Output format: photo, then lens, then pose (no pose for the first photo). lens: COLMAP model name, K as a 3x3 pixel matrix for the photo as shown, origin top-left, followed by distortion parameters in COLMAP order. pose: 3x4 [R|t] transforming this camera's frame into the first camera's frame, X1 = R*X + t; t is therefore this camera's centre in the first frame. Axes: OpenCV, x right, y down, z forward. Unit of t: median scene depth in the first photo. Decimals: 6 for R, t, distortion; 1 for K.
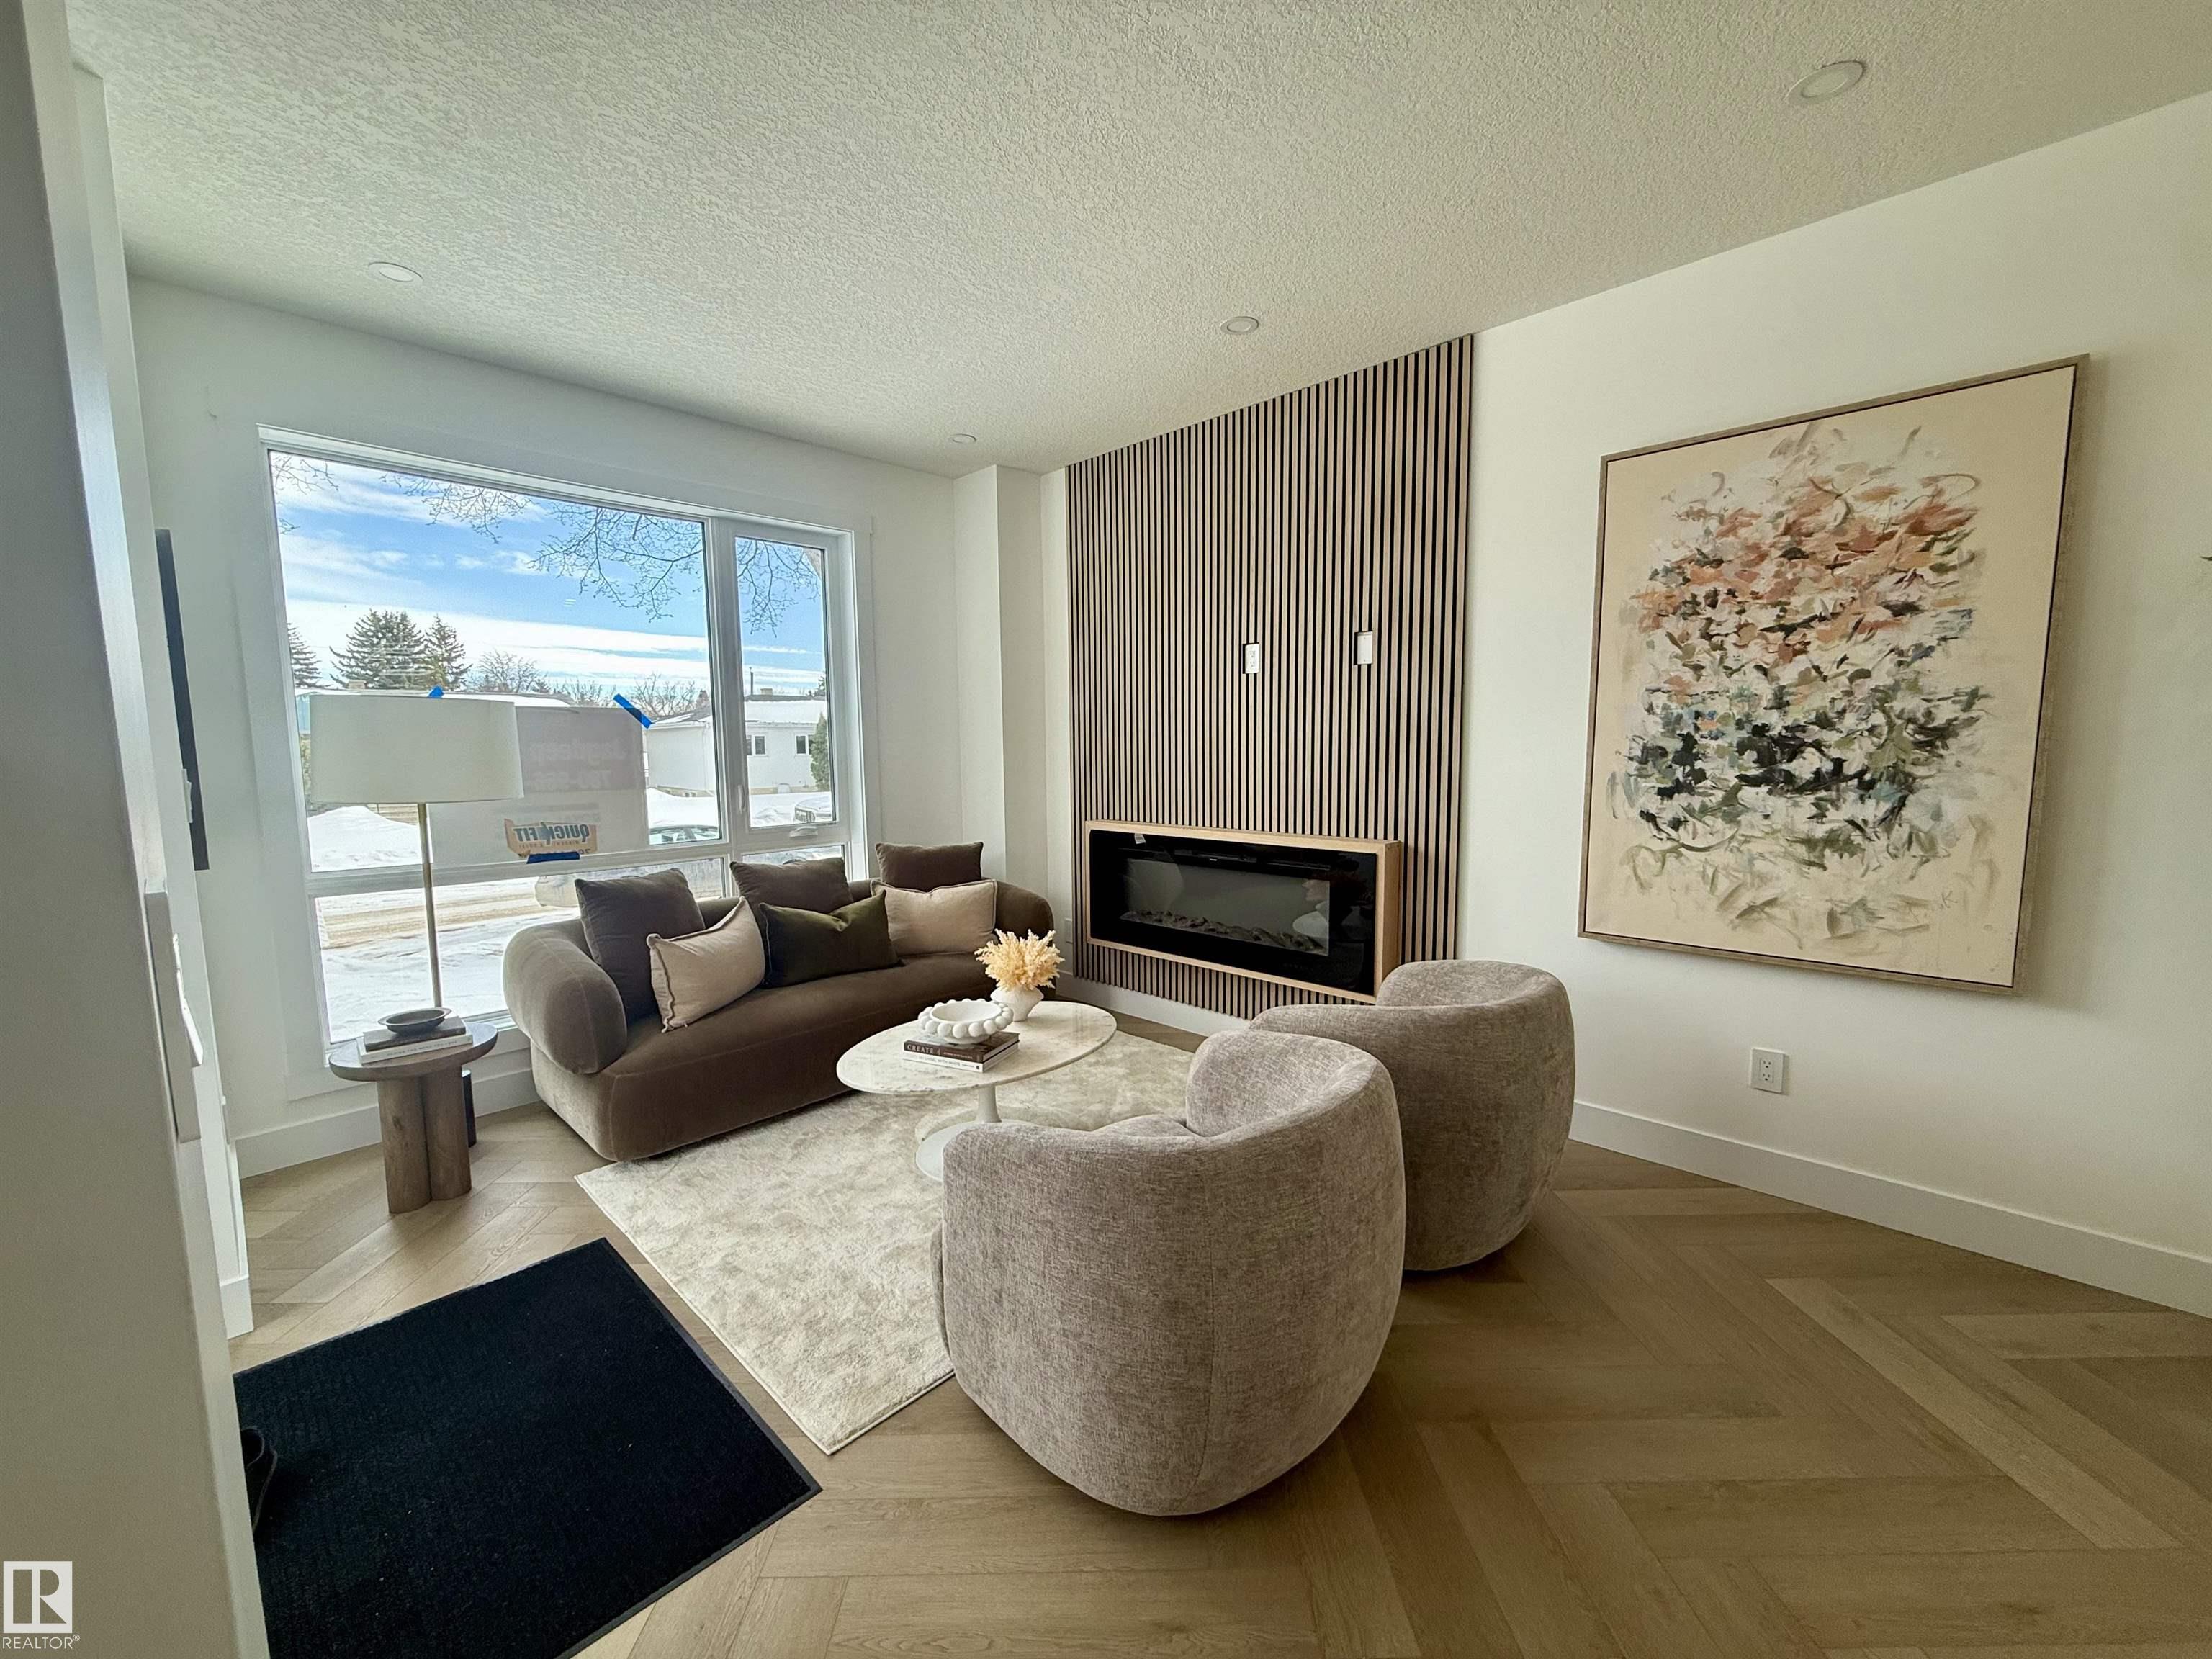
lens RADIAL K [[877.4, 0, 1106.0], [0, 877.4, 830.2], [0, 0, 1]] dist [-0.004481, 0.000721]
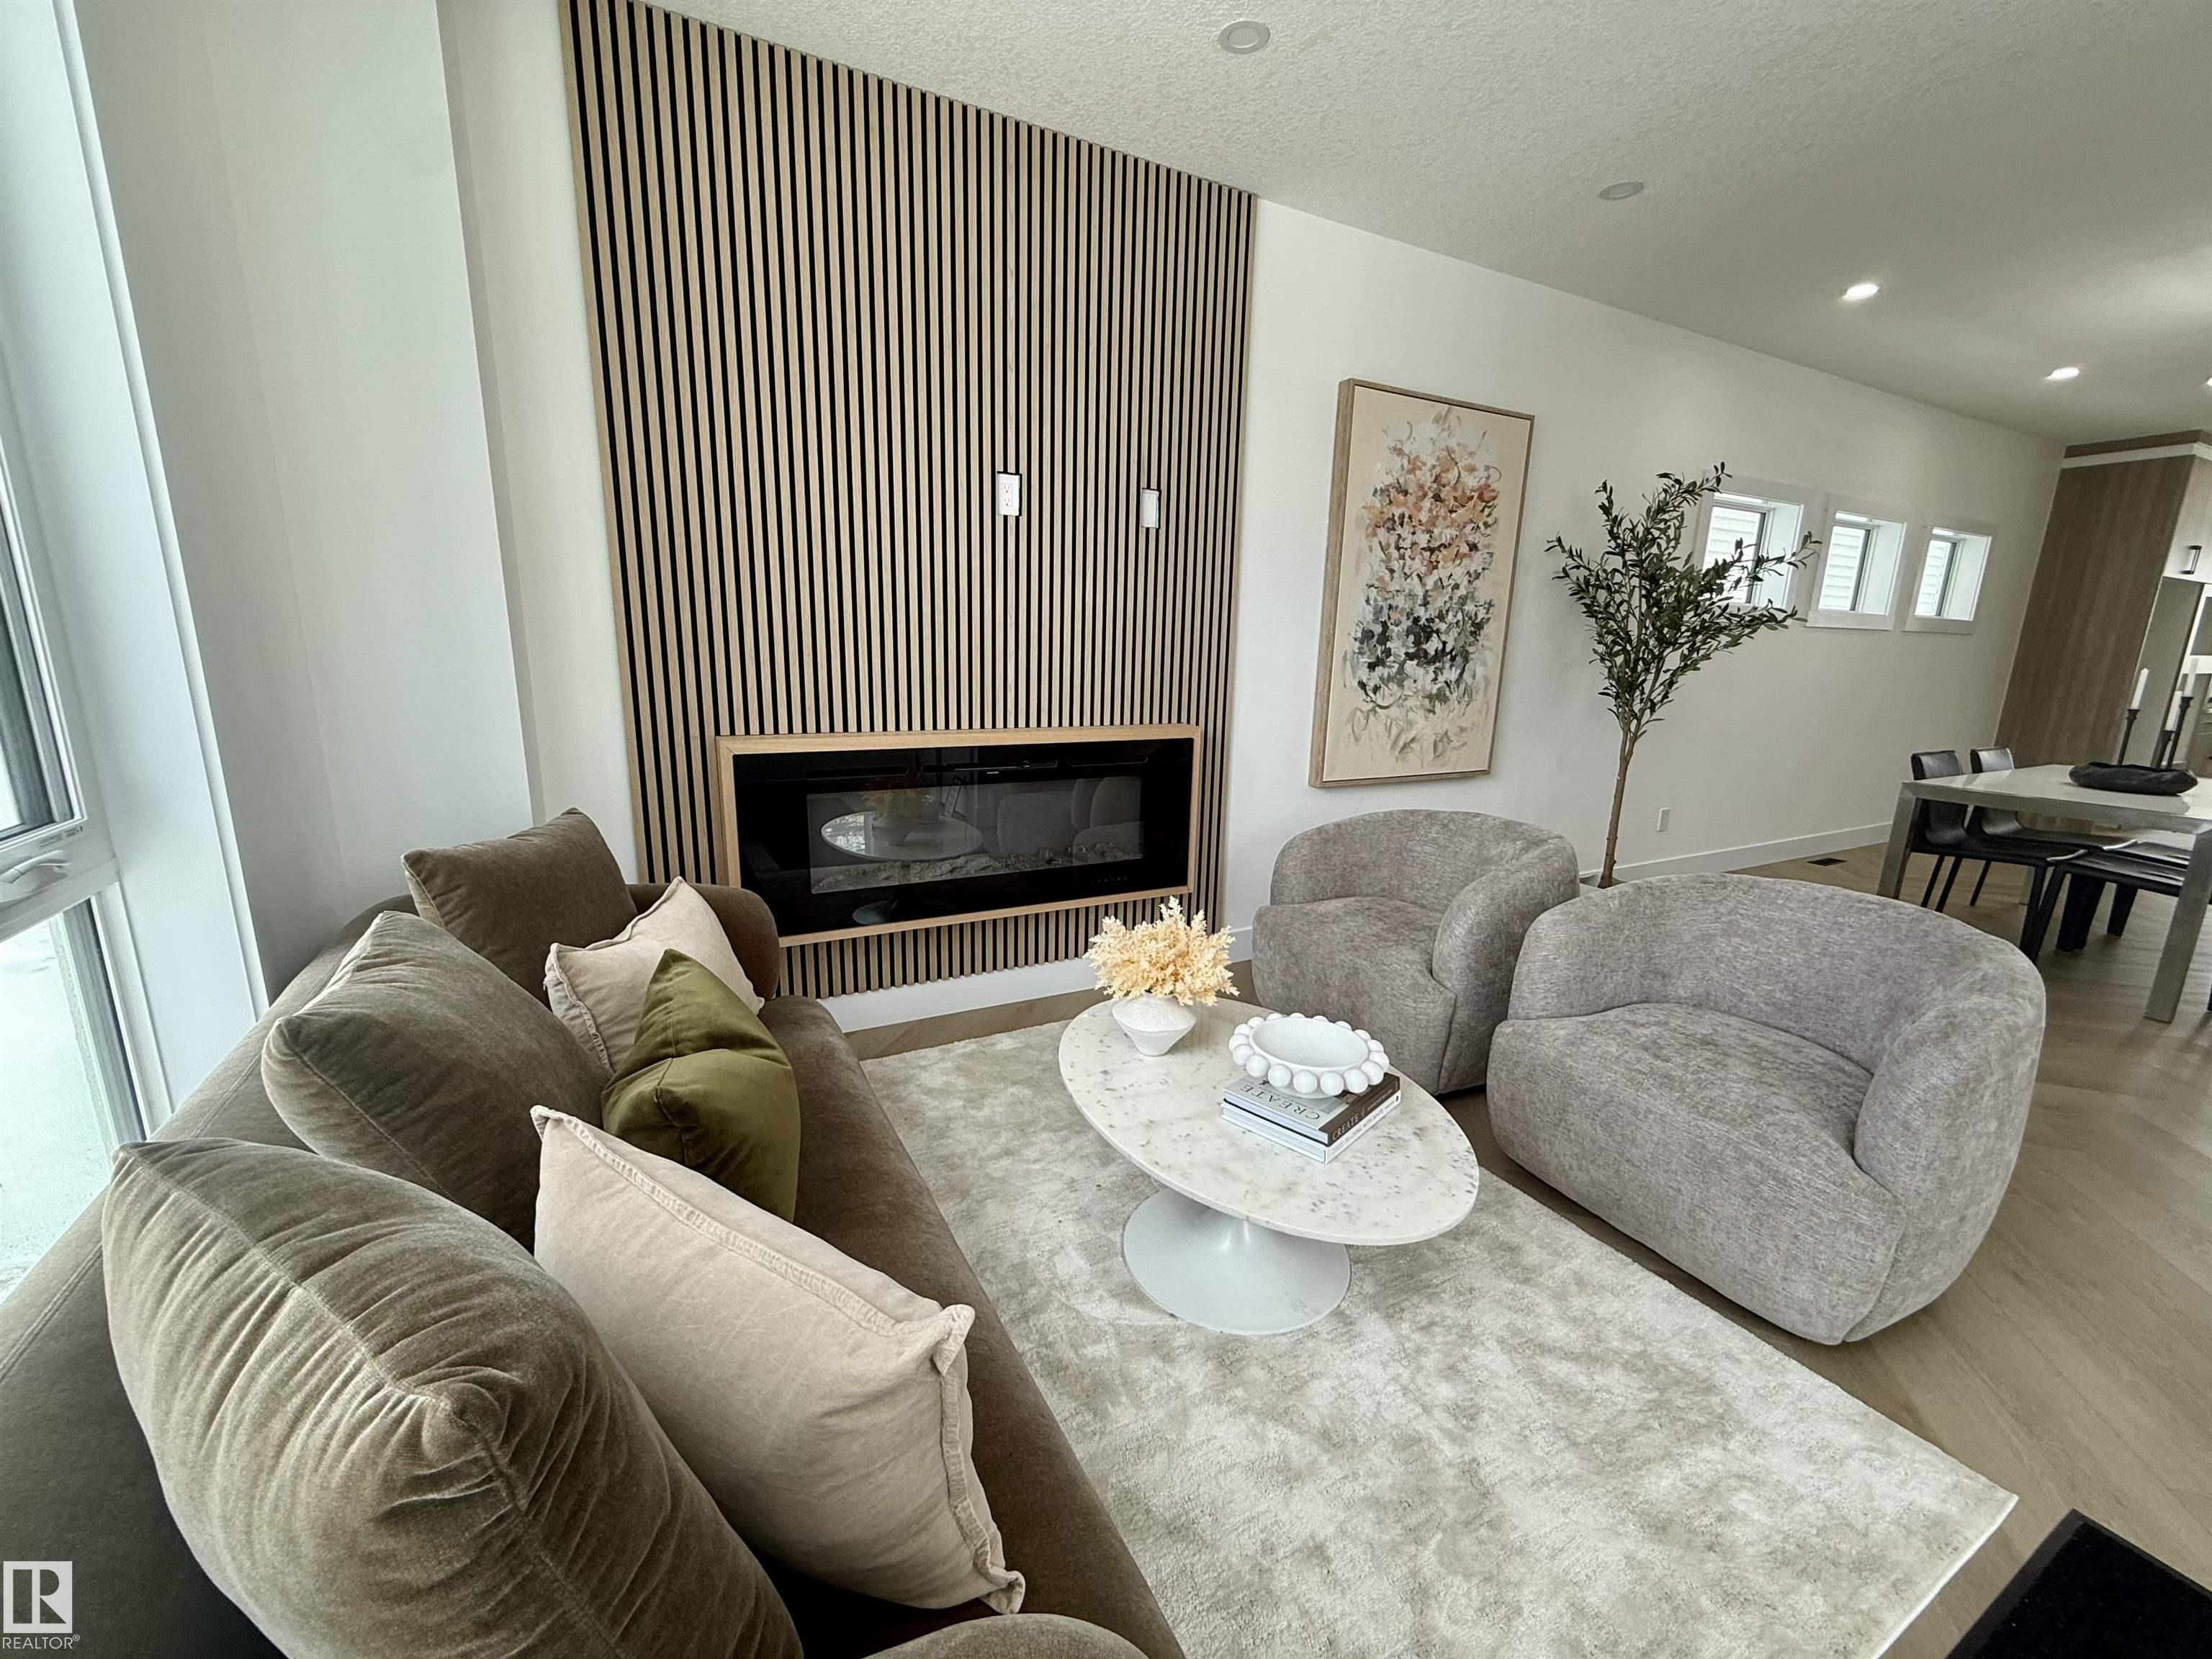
lens RADIAL K [[877.4, 0, 1103.4], [0, 877.4, 824.2], [0, 0, 1]] dist [-0.004481, 0.000721]
pose [[0.316159, -0.180356, 0.931405, -0.806168], [0.066910, 0.983557, 0.167743, -0.060441], [-0.946344, 0.009287, 0.323029, 1.012154]]
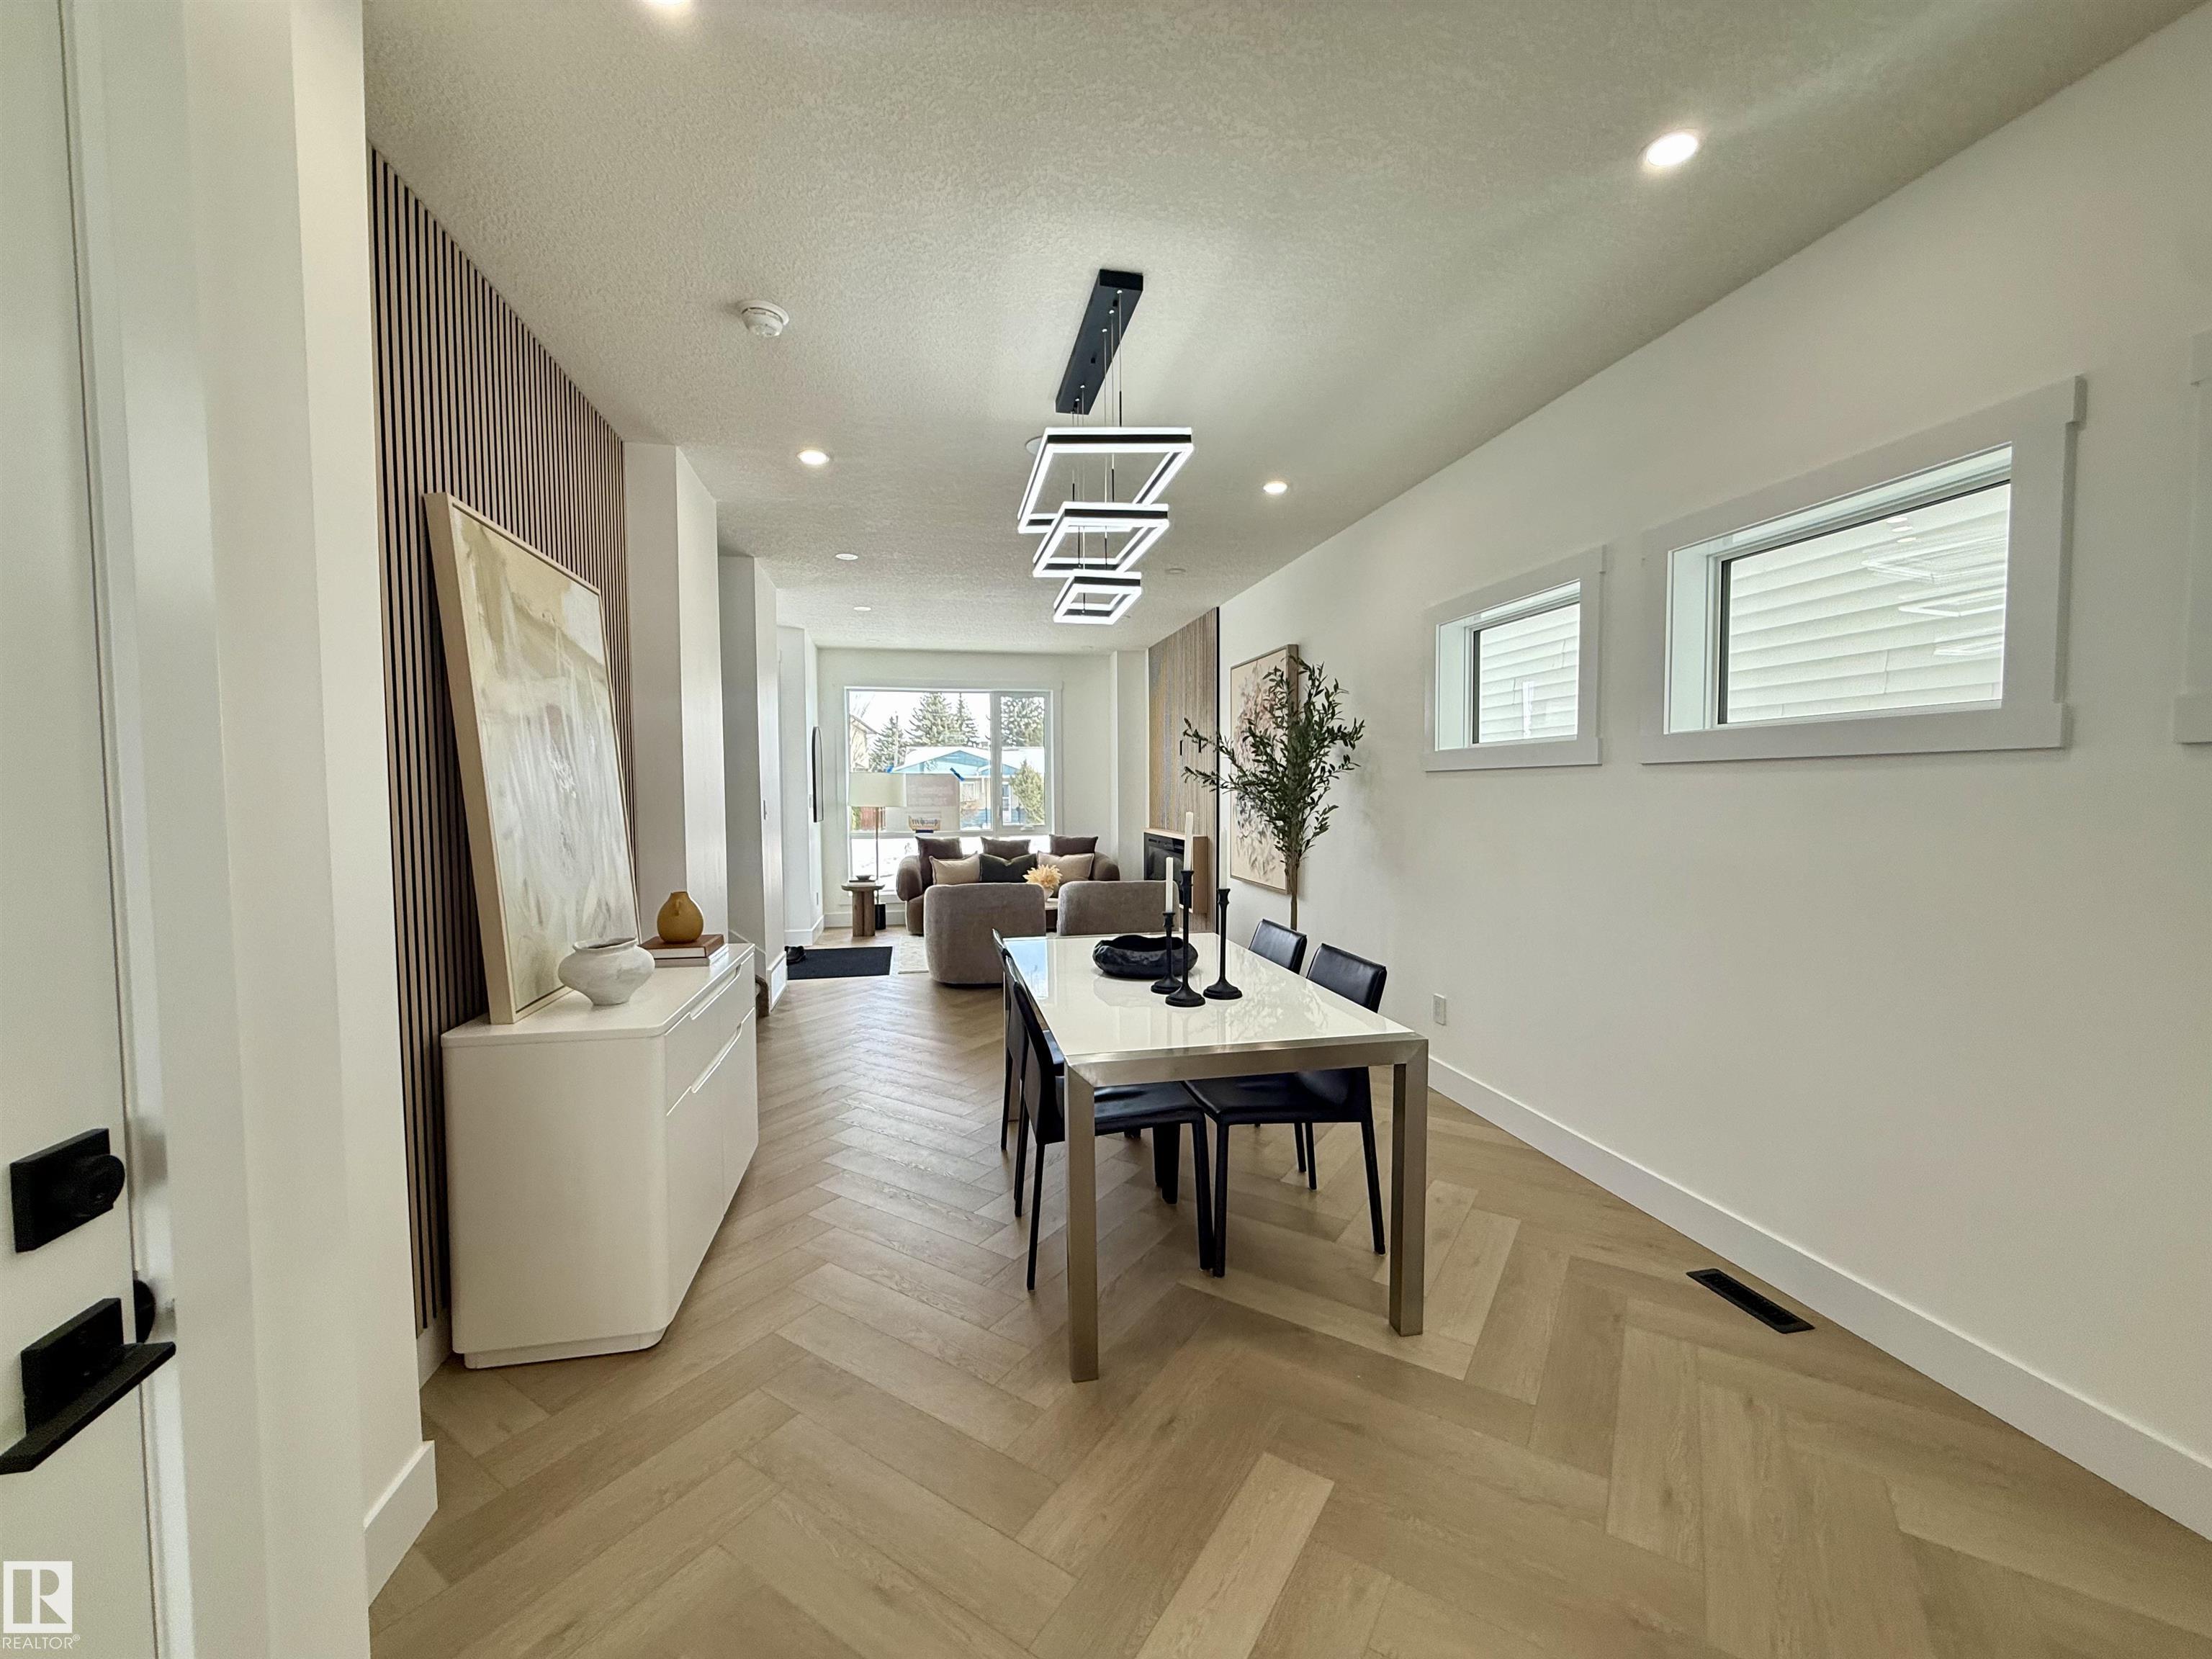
lens RADIAL K [[877.4, 0, 1096.7], [0, 877.4, 835.2], [0, 0, 1]] dist [-0.004481, 0.000721]
pose [[0.822289, 0.036116, -0.567923, 1.733946], [-0.056822, 0.998207, -0.018793, 0.084103], [0.566226, 0.047724, 0.822867, -1.165839]]
